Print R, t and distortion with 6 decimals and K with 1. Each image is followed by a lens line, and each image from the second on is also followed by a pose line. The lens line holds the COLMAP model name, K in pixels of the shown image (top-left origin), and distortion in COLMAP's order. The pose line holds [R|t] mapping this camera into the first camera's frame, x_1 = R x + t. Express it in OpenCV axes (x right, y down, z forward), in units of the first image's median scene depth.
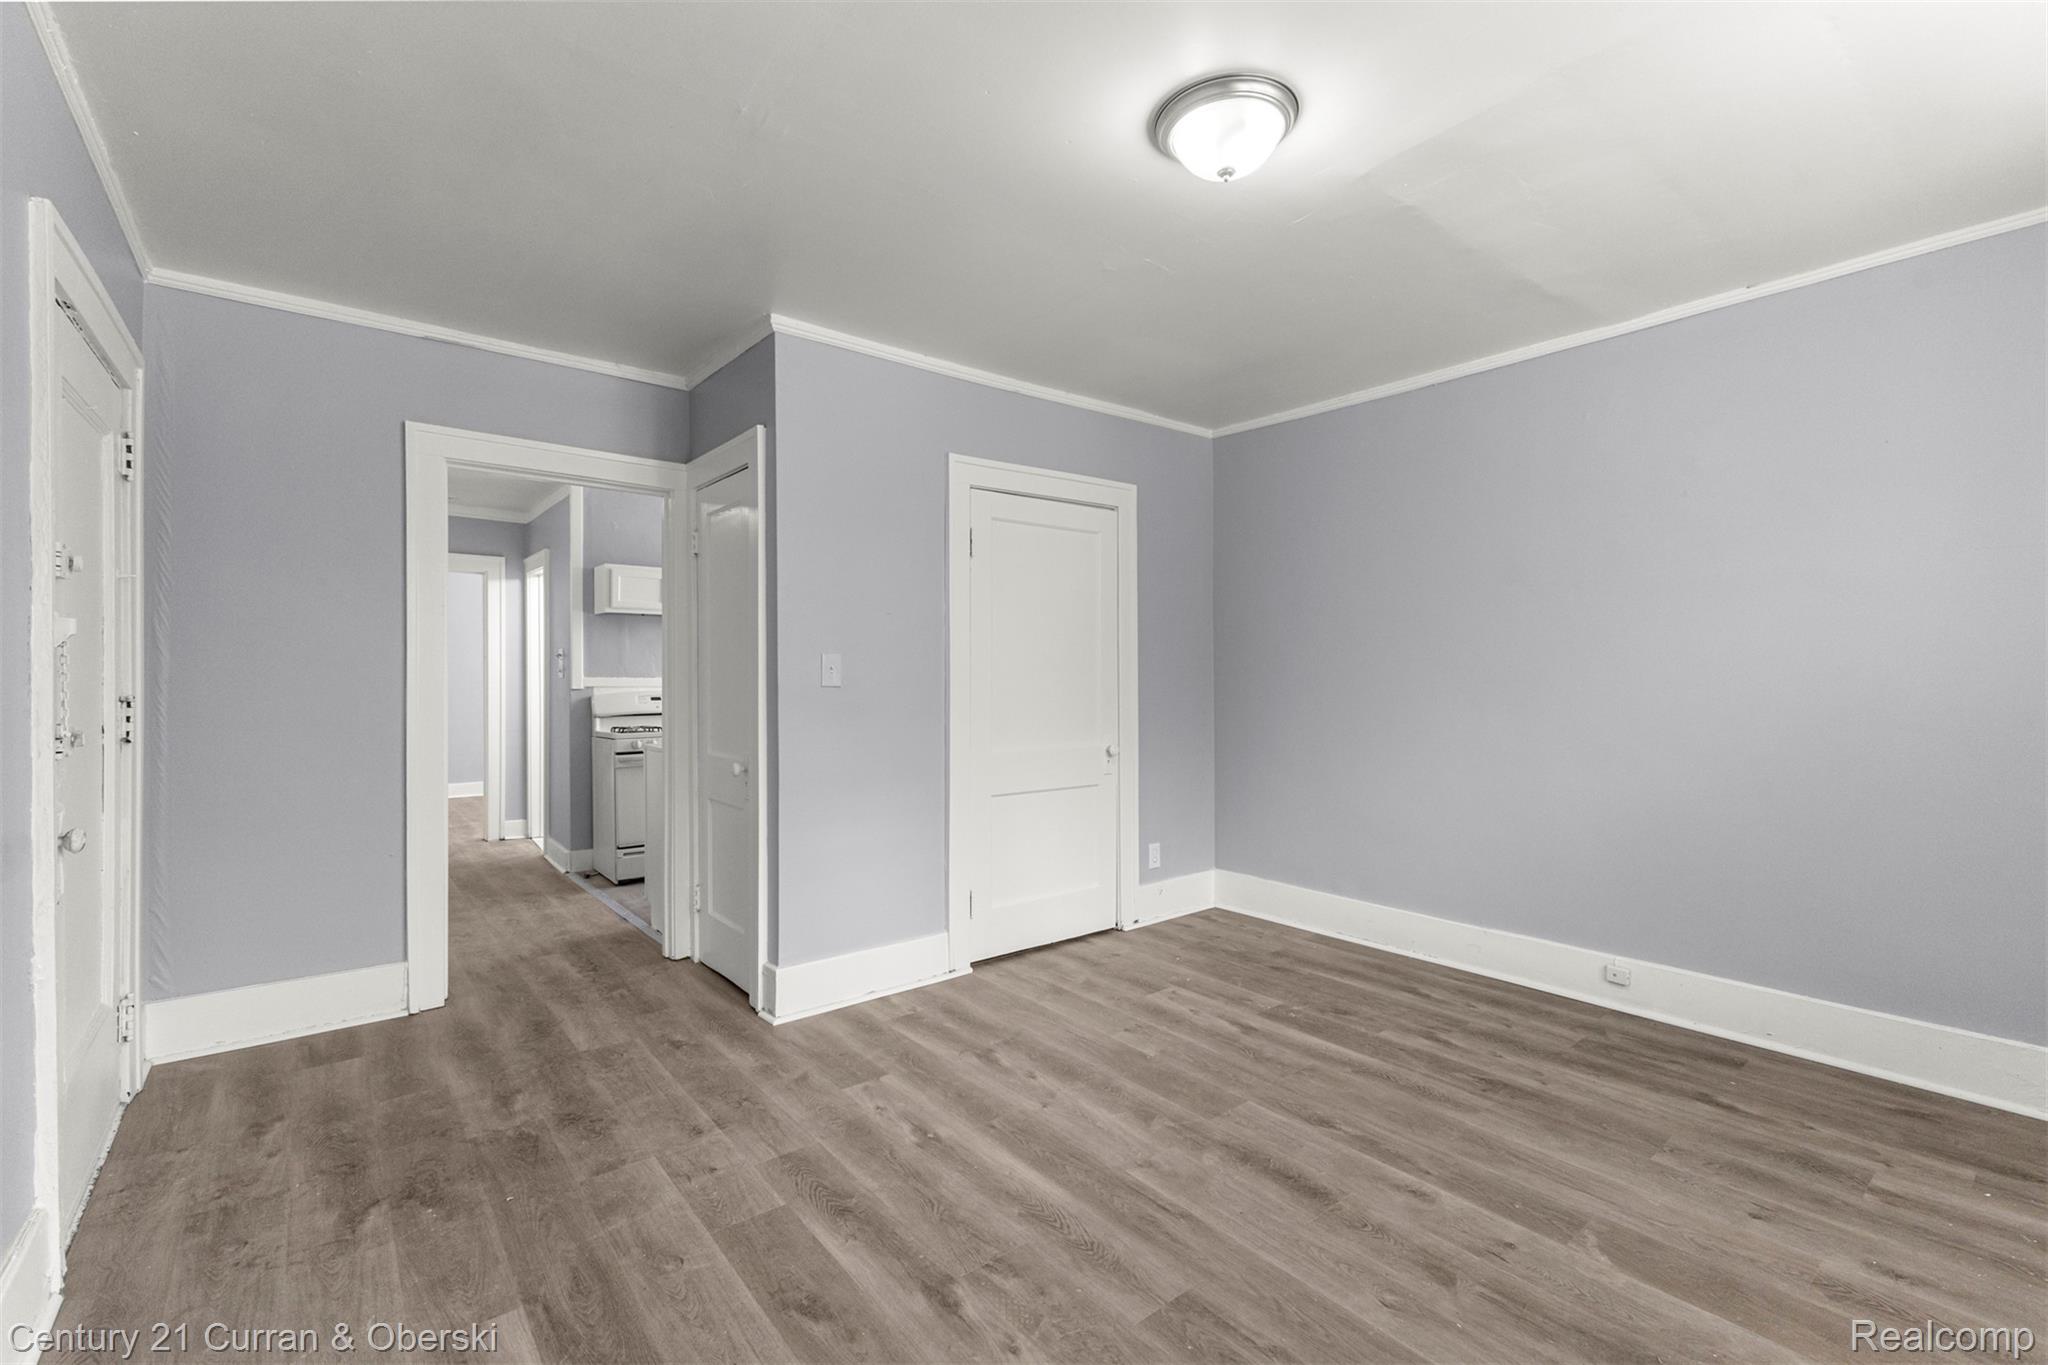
lens RADIAL K [[901.8, 0, 1029.1], [0, 901.8, 671.0], [0, 0, 1]] dist [0.019992, -0.000444]
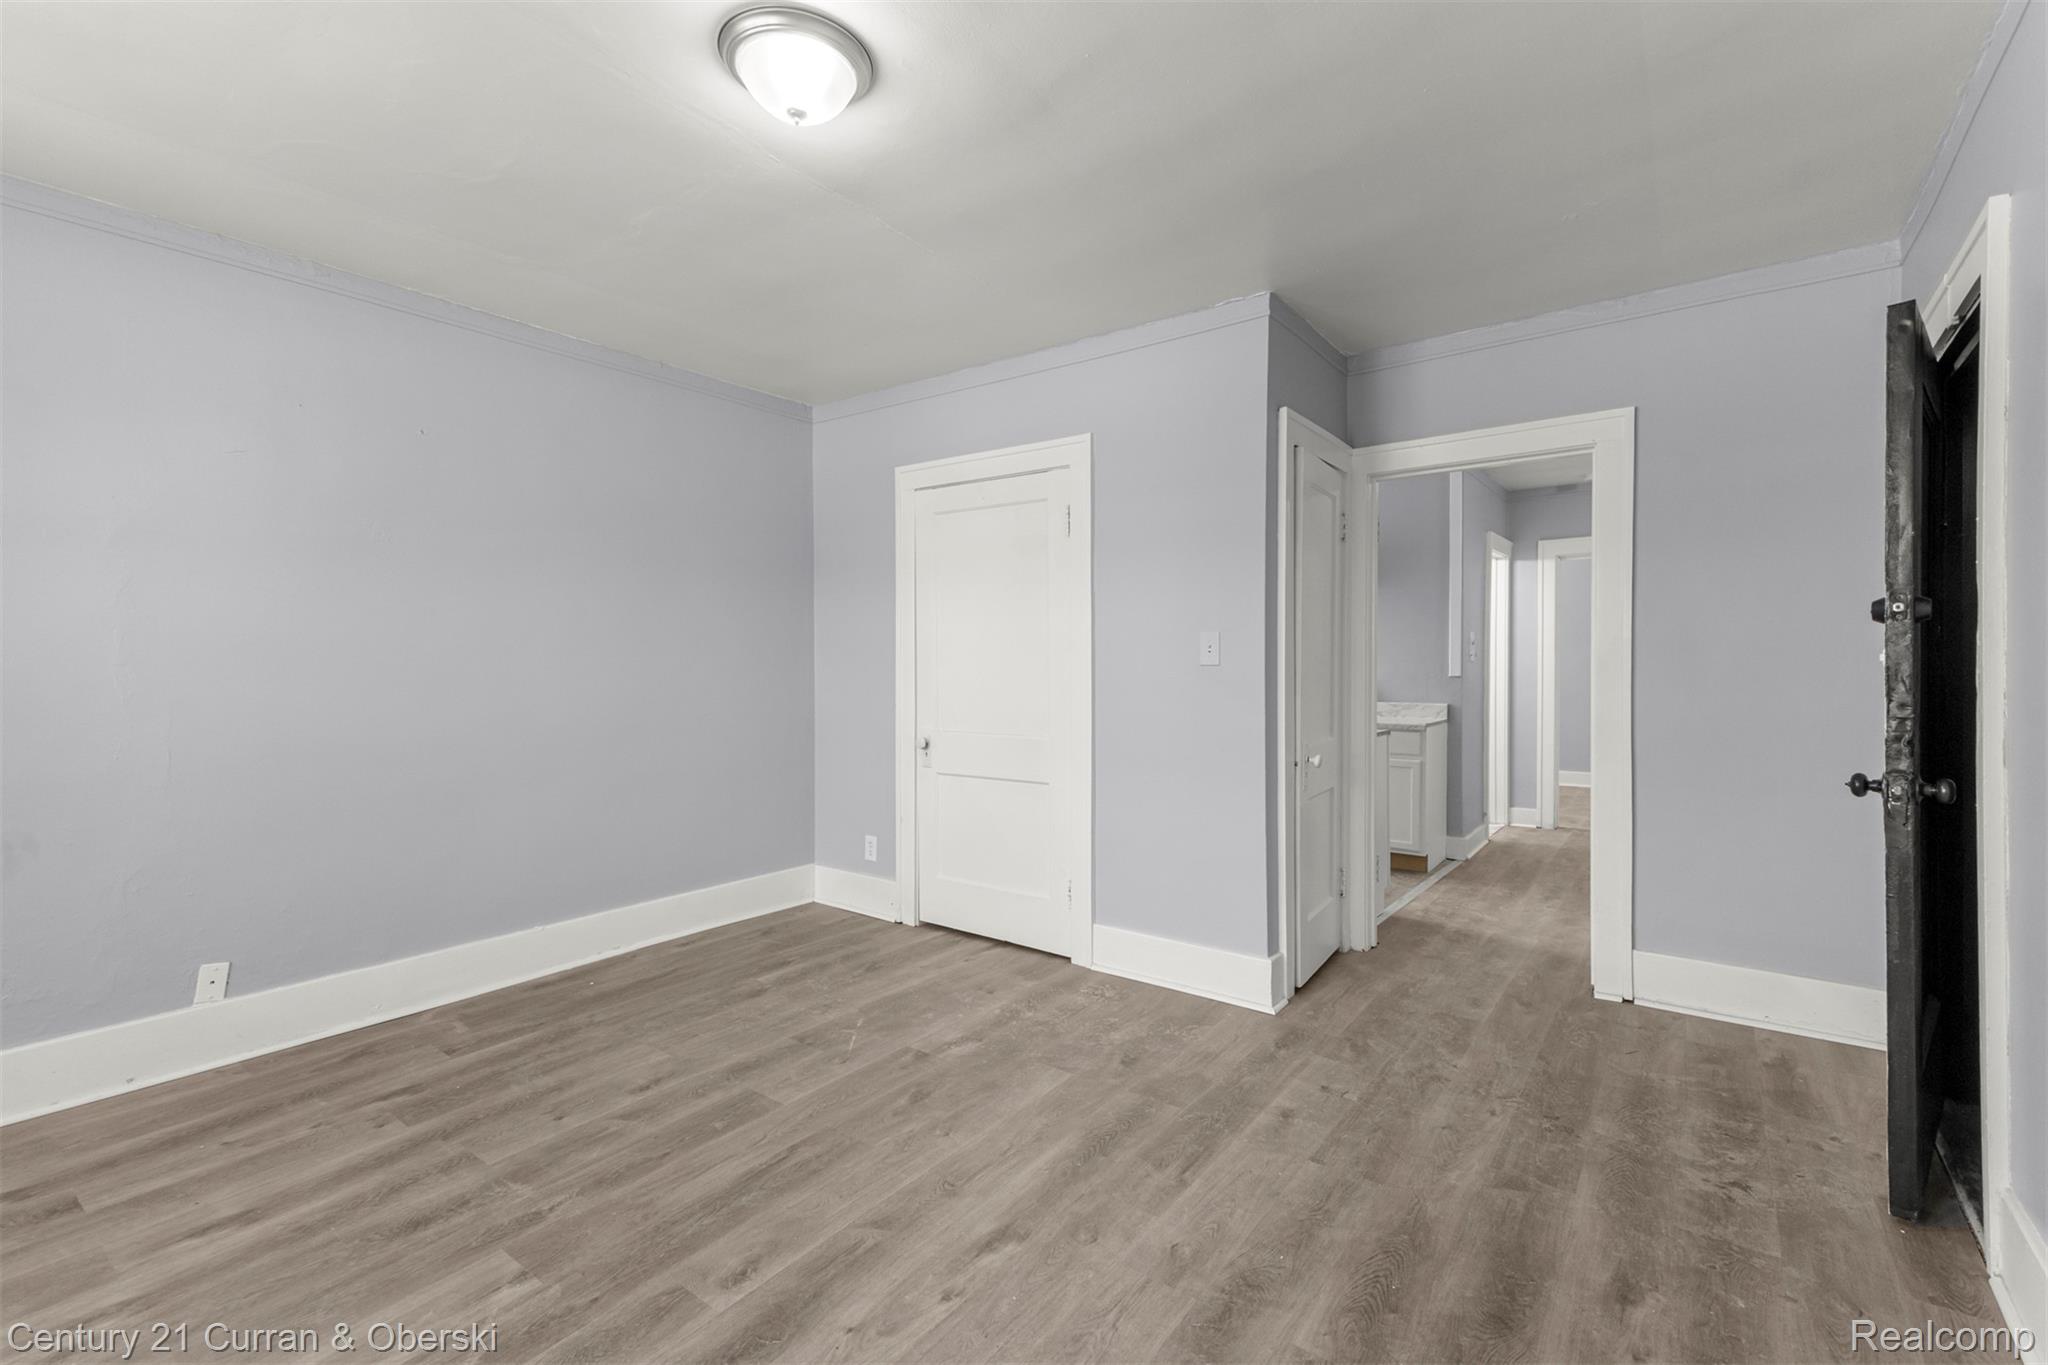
lens RADIAL K [[901.8, 0, 1029.1], [0, 901.8, 671.0], [0, 0, 1]] dist [0.019992, -0.000444]
pose [[0.237364, 0.019695, -0.971221, 1.055554], [0.006065, 0.999745, 0.021756, -0.007092], [0.971402, -0.011055, 0.237184, 0.879079]]
